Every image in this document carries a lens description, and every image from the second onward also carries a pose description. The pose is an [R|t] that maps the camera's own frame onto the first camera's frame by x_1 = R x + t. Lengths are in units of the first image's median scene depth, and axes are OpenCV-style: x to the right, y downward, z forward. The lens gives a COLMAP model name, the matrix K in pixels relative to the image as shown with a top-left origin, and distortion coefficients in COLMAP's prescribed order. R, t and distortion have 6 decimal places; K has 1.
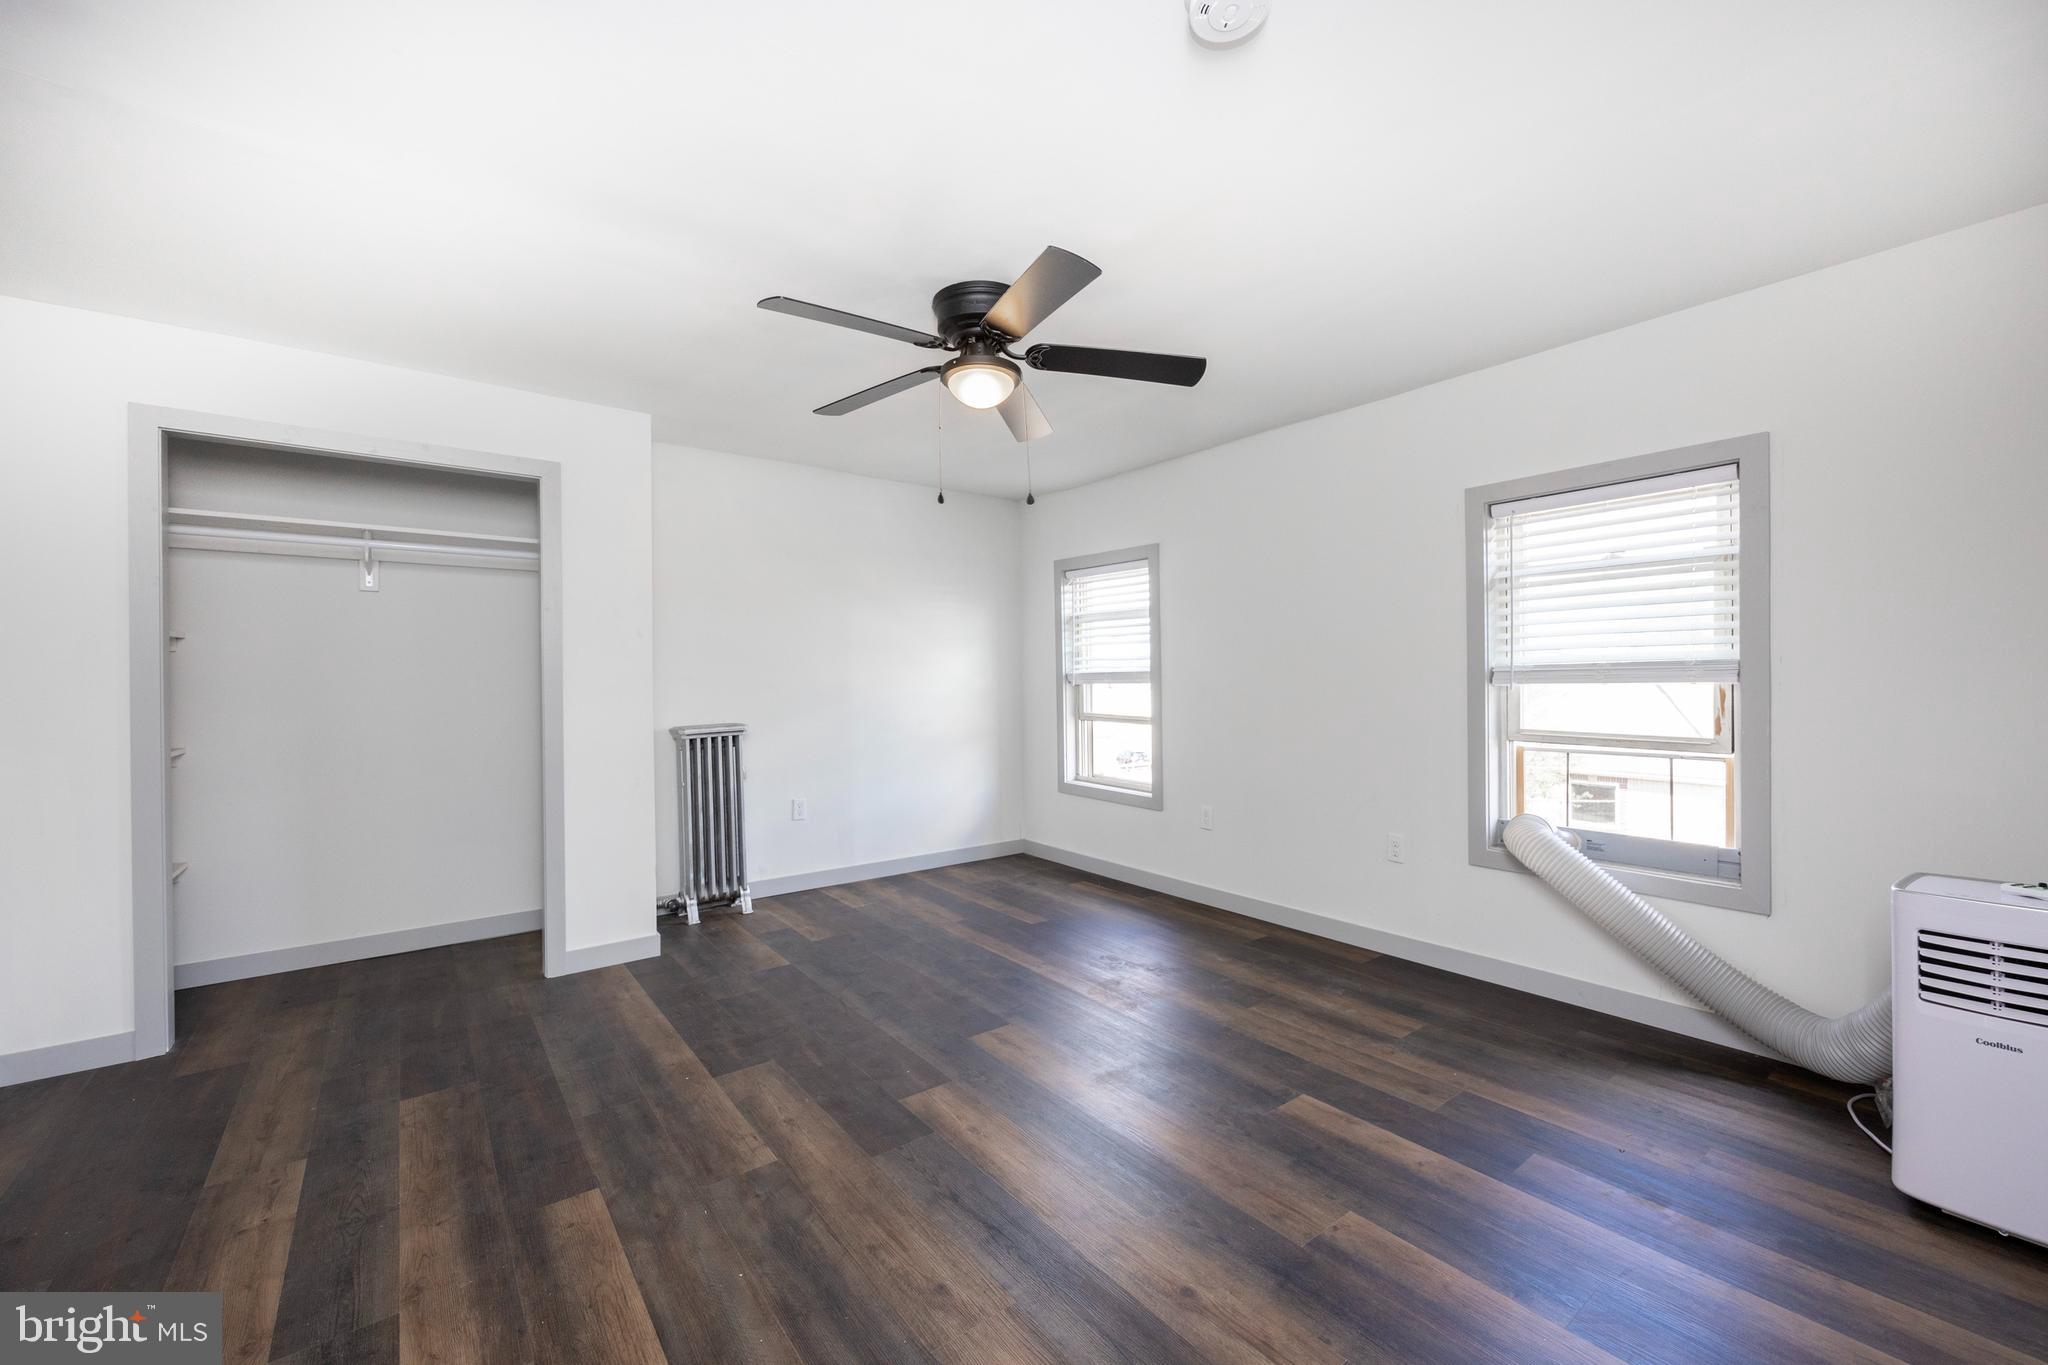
lens RADIAL K [[815.5, 0, 1019.0], [0, 815.5, 676.6], [0, 0, 1]] dist [-0.001336, -0.000501]
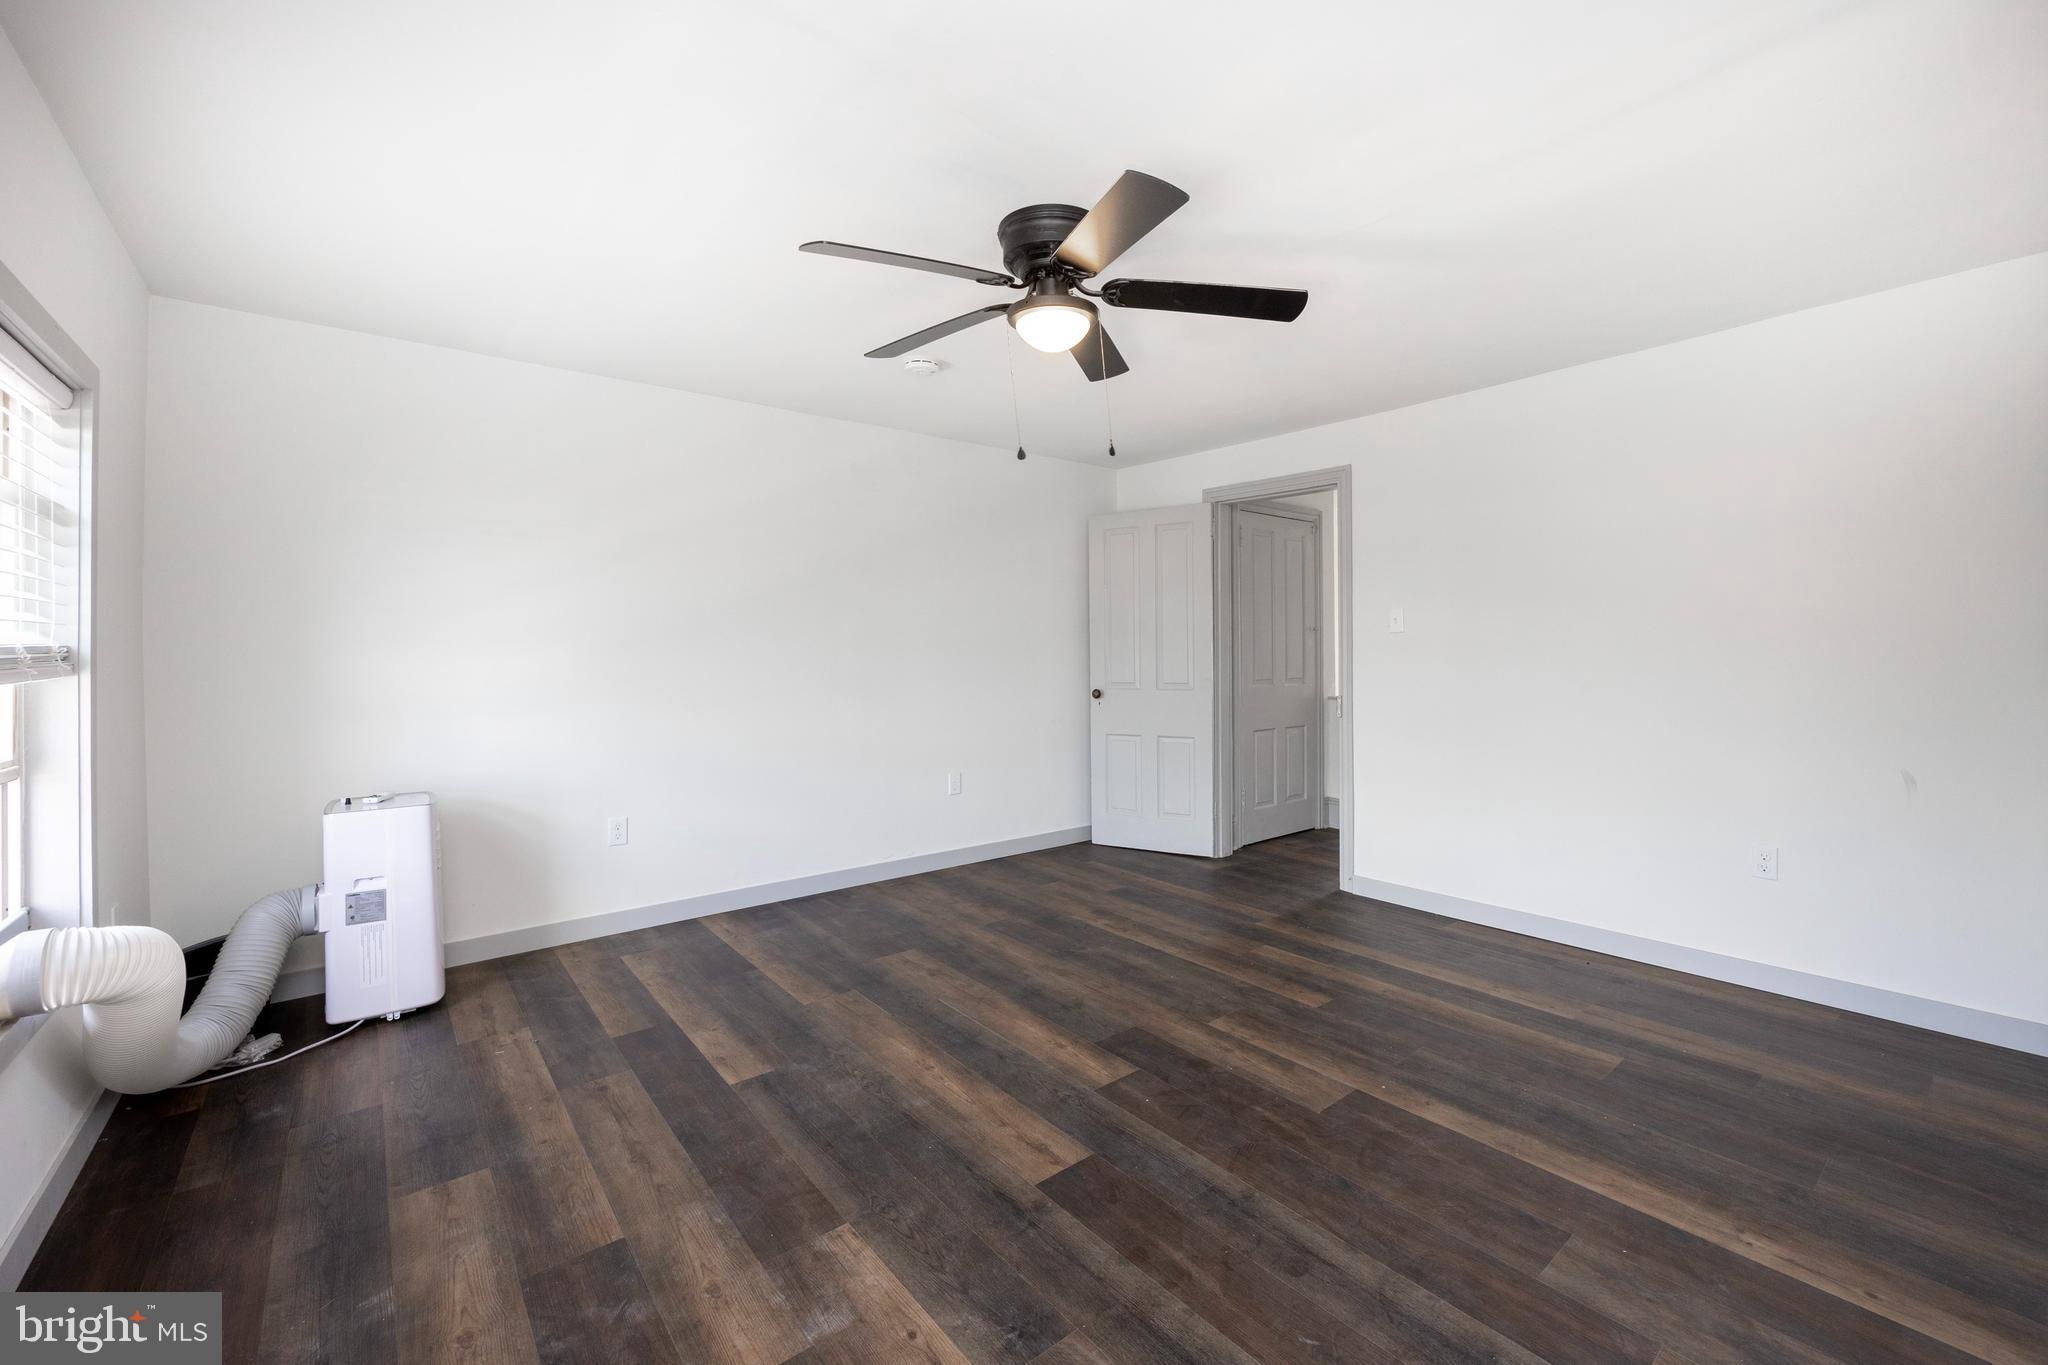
lens RADIAL K [[815.5, 0, 1027.6], [0, 815.5, 665.8], [0, 0, 1]] dist [-0.001336, -0.000501]
pose [[-0.999846, 0.013163, -0.011625, -0.002465], [0.012908, 0.999680, 0.021760, -0.006879], [0.011908, 0.021607, -0.999696, 1.956454]]
